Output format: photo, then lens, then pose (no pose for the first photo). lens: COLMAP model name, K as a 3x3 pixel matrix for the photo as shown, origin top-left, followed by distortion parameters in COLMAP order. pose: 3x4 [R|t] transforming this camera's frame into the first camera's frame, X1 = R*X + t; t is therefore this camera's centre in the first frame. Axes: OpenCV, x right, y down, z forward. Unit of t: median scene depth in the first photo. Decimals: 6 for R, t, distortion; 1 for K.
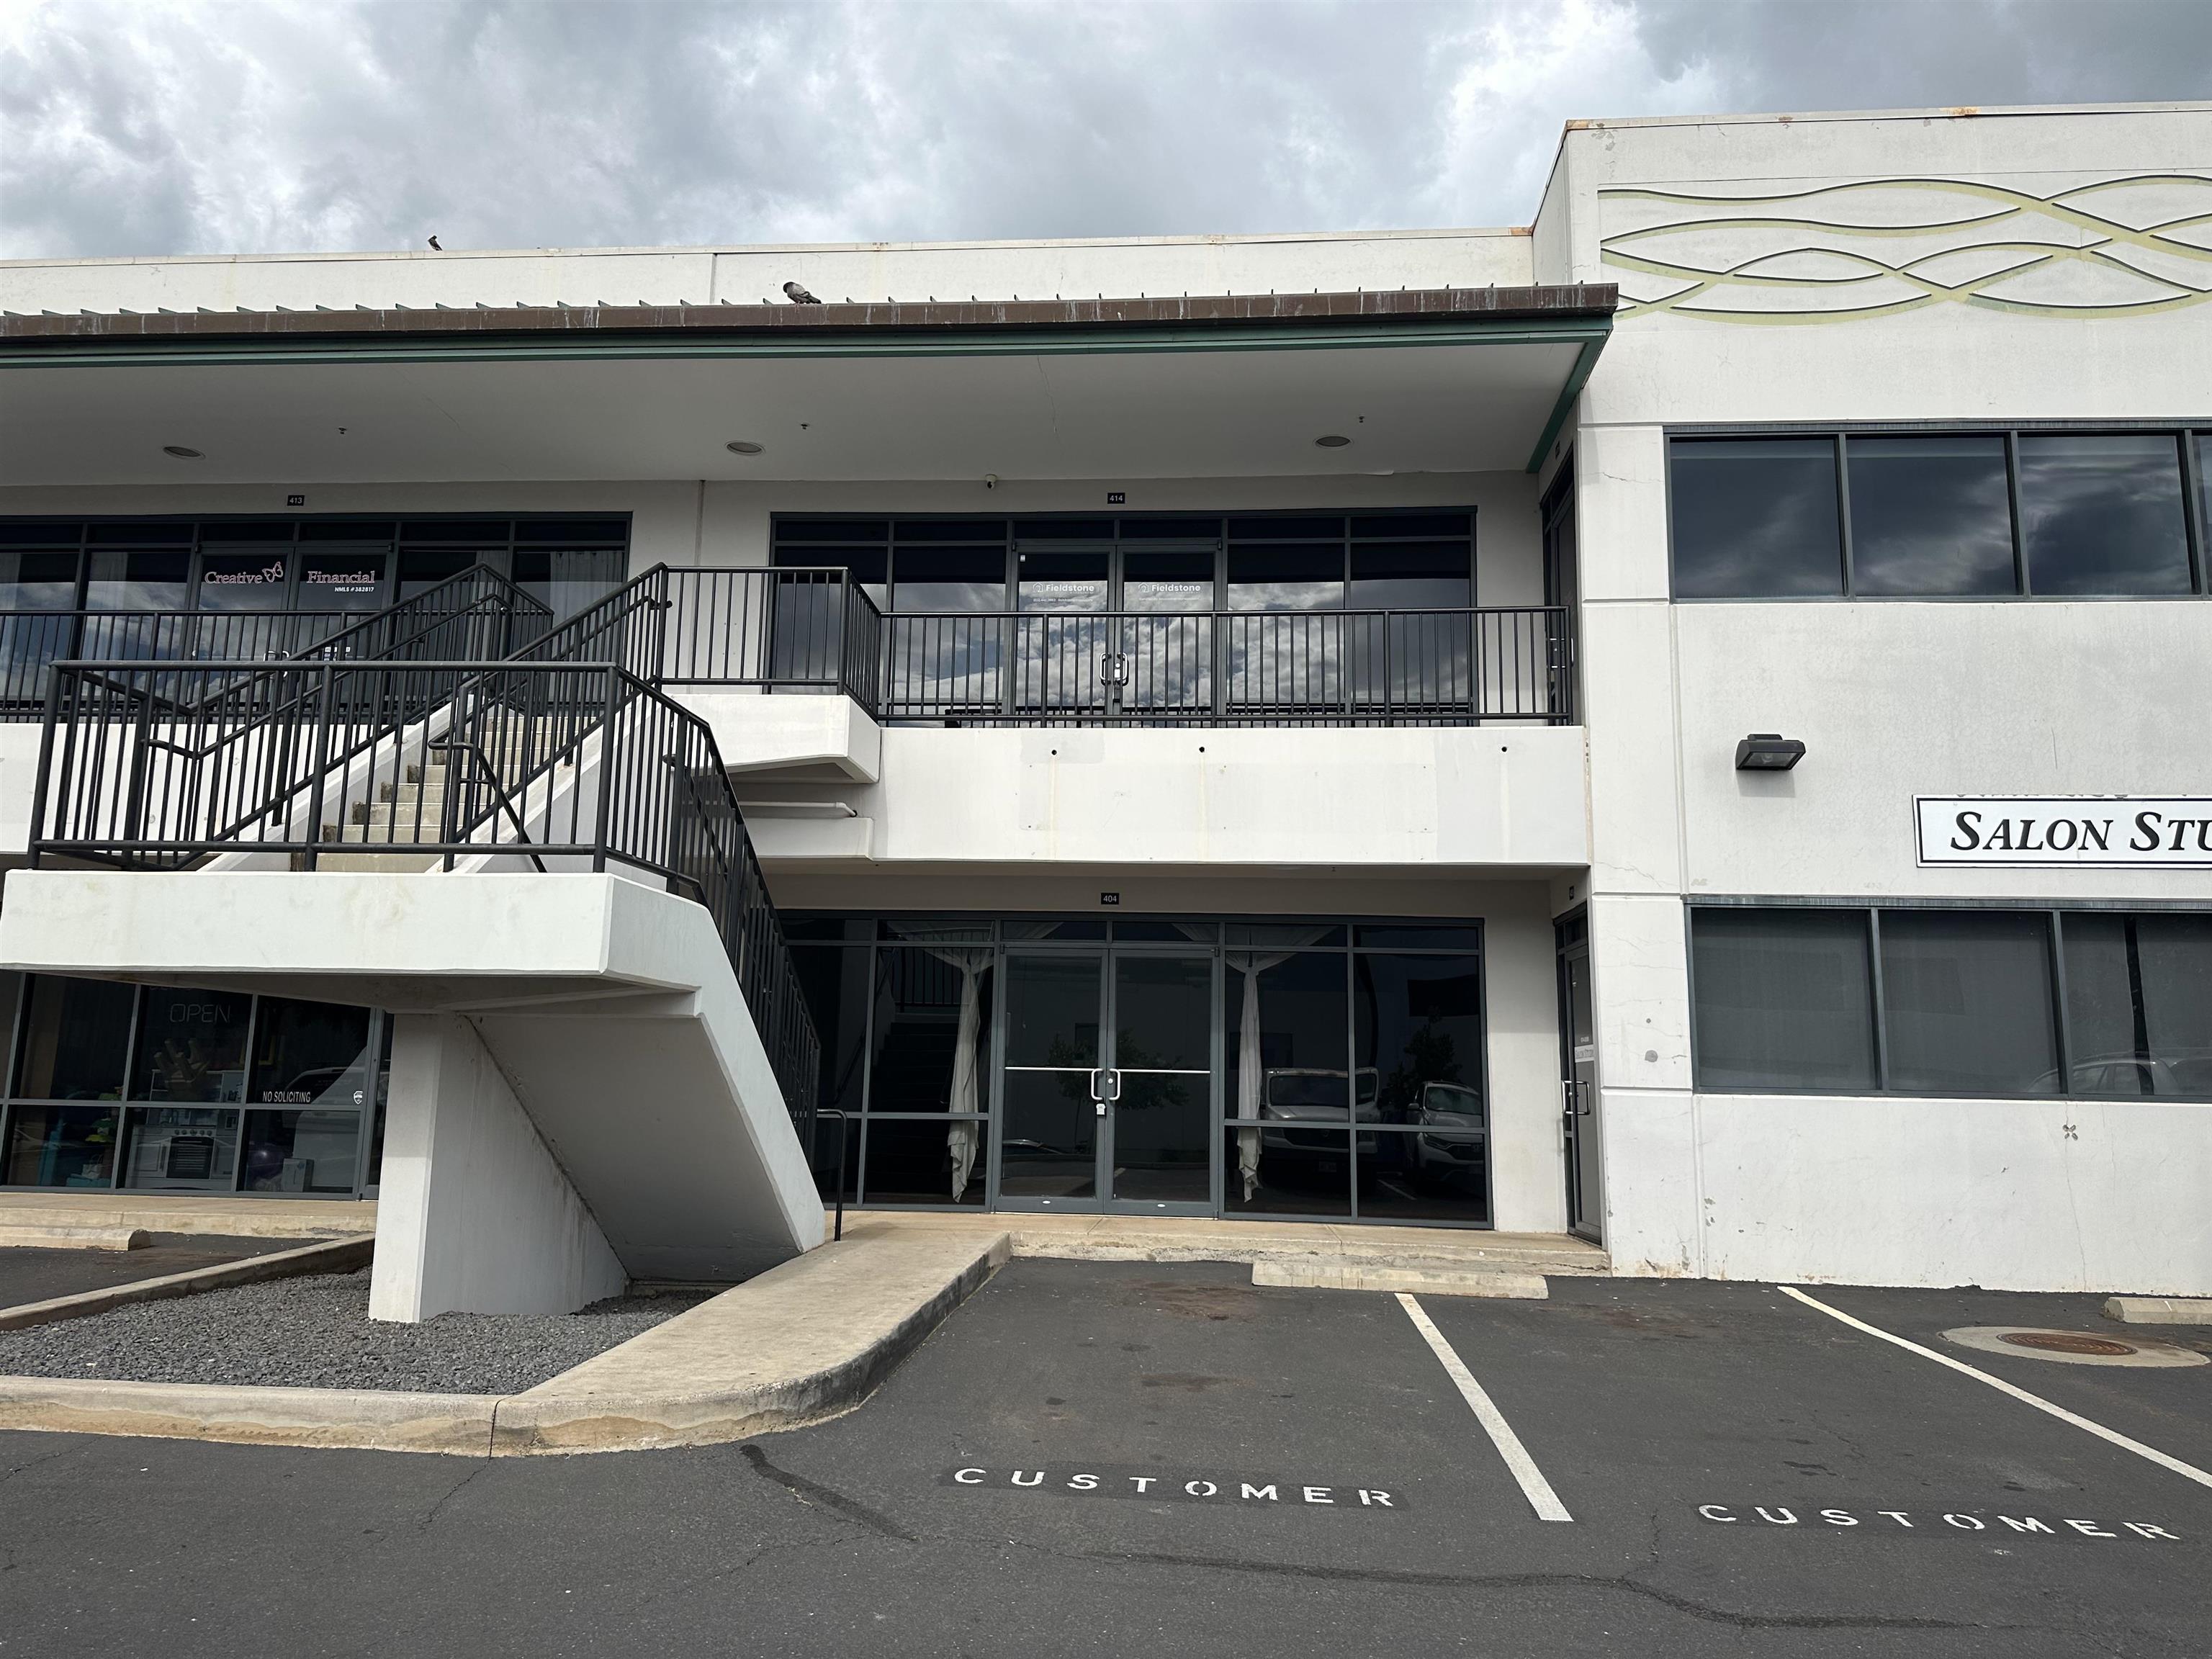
lens RADIAL K [[1553.9, 0, 1113.5], [0, 1553.9, 820.4], [0, 0, 1]] dist [0.057176, -0.074380]
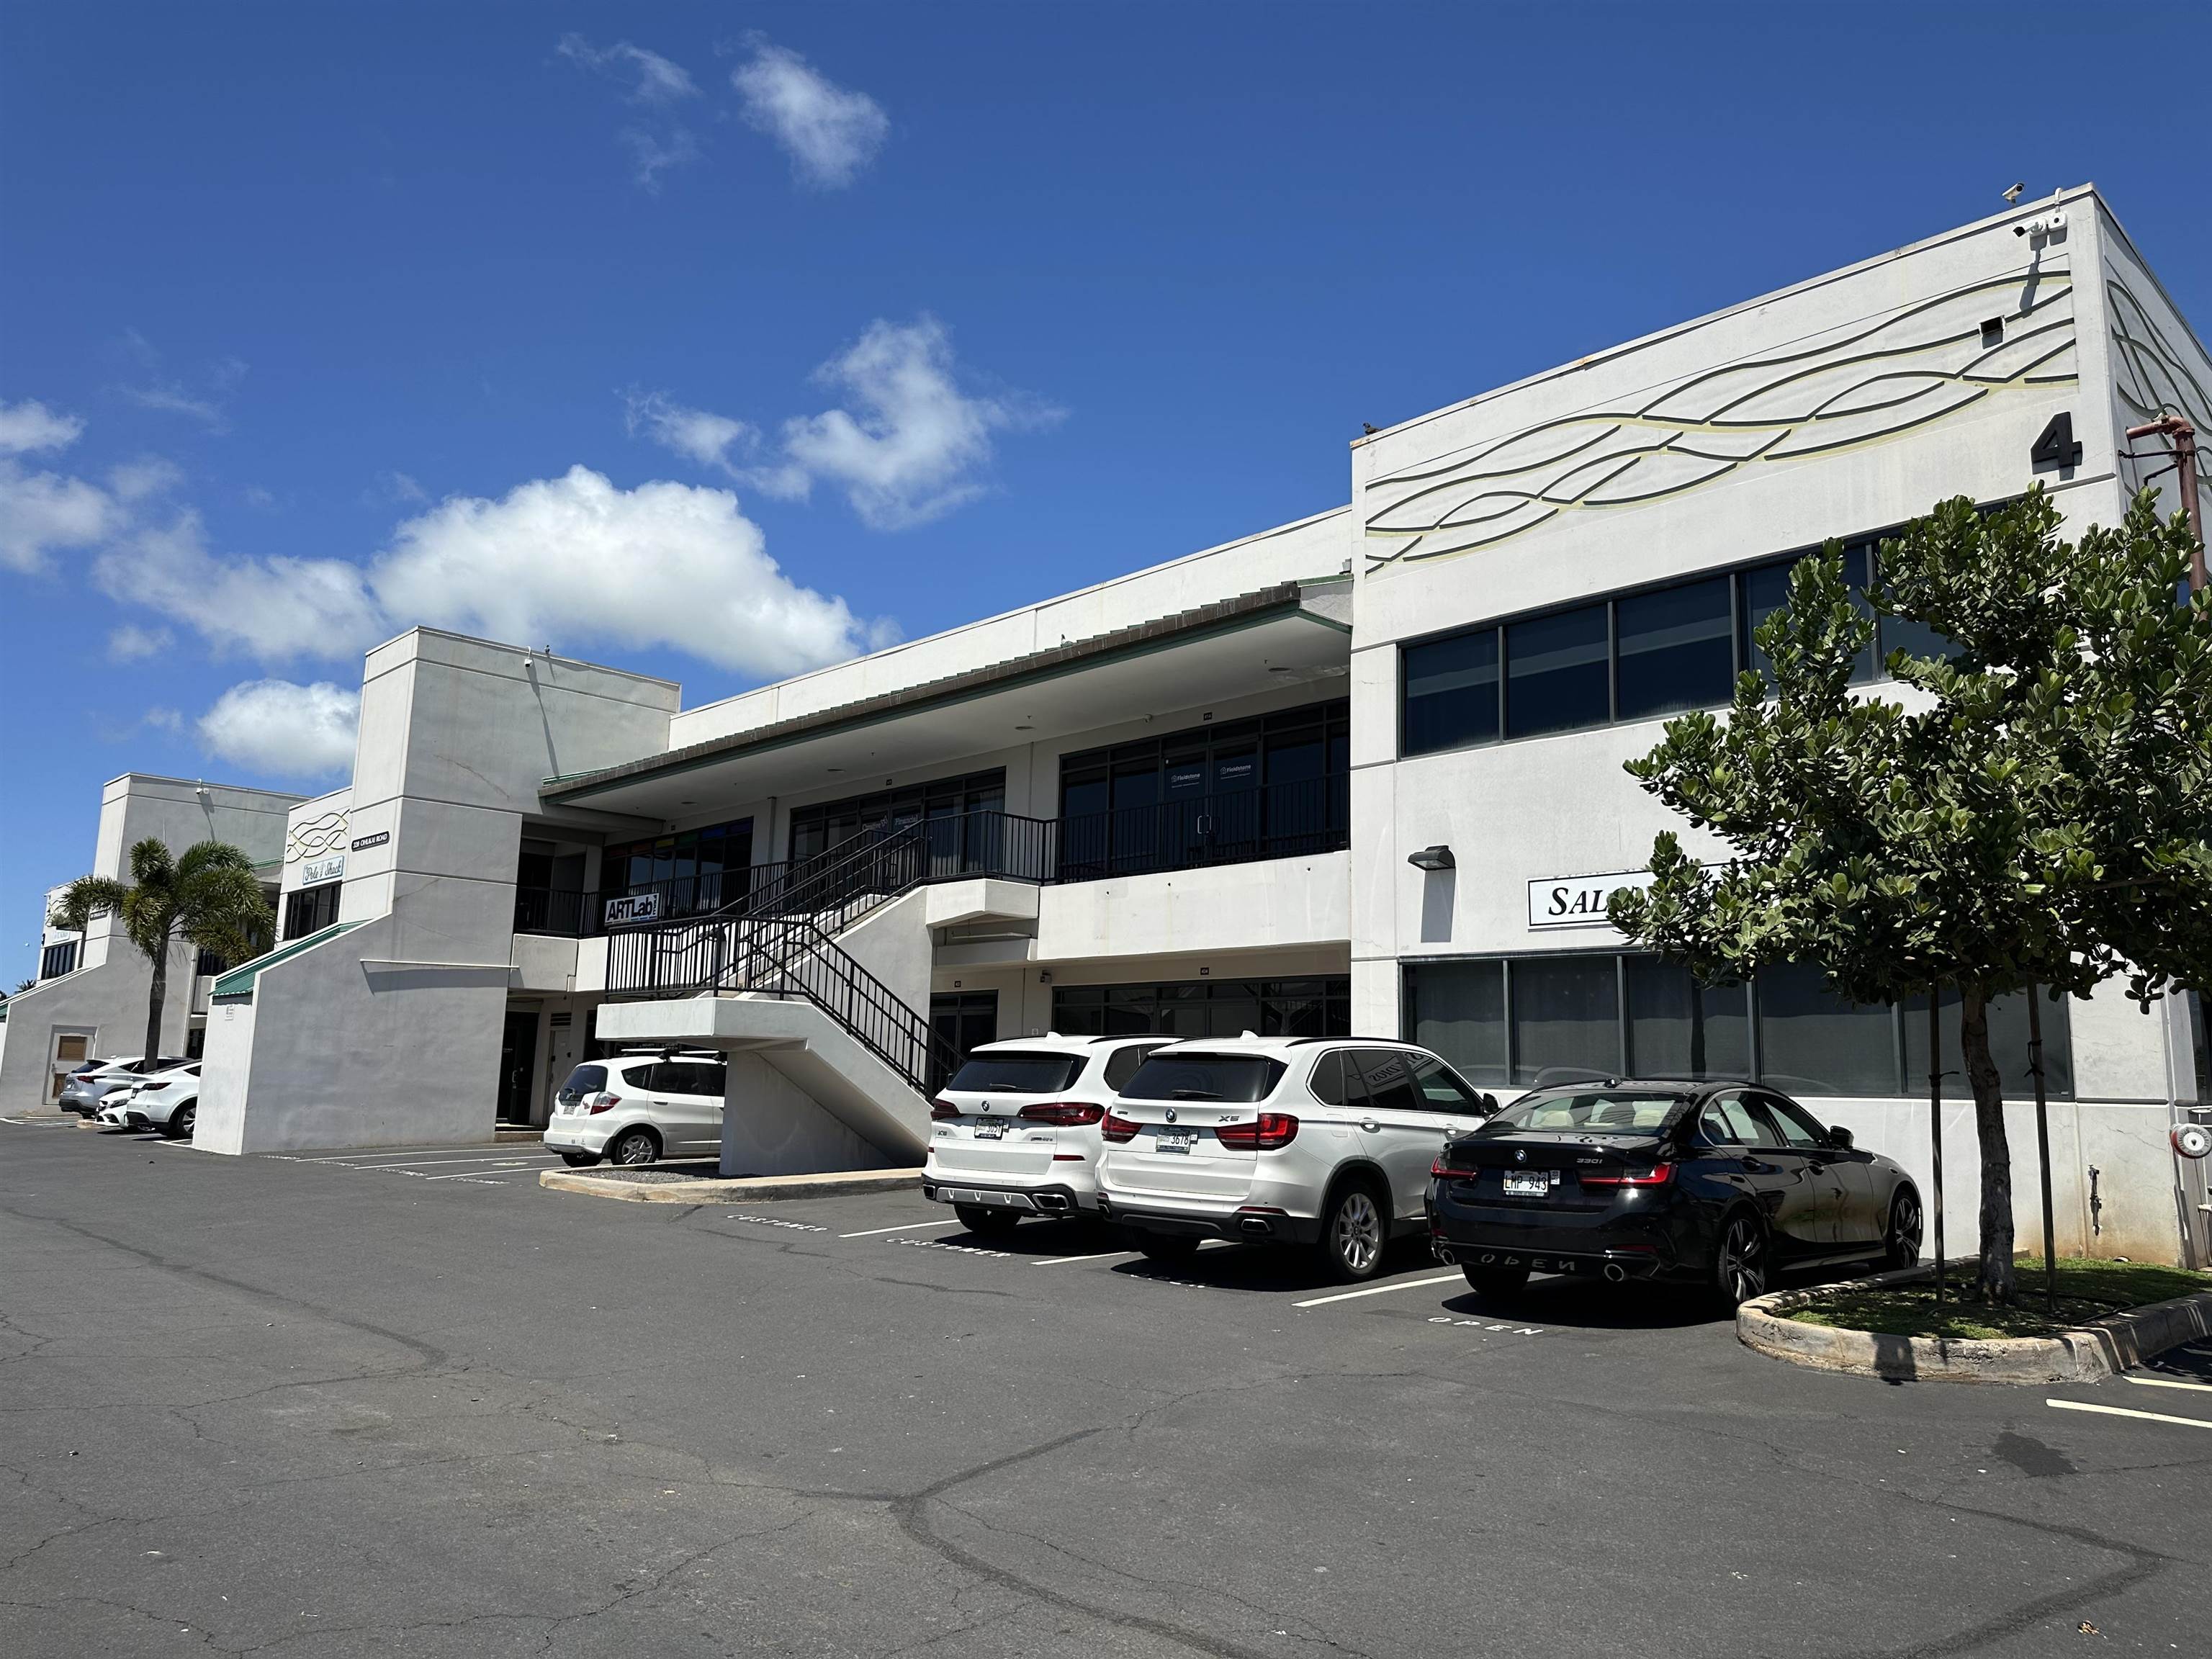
lens RADIAL K [[1553.9, 0, 1116.1], [0, 1553.9, 846.4], [0, 0, 1]] dist [0.057176, -0.074380]
pose [[0.751598, -0.104541, -0.651285, 1.166688], [0.099986, 0.994008, -0.044167, -0.020524], [0.651999, -0.031924, 0.757547, -0.322050]]
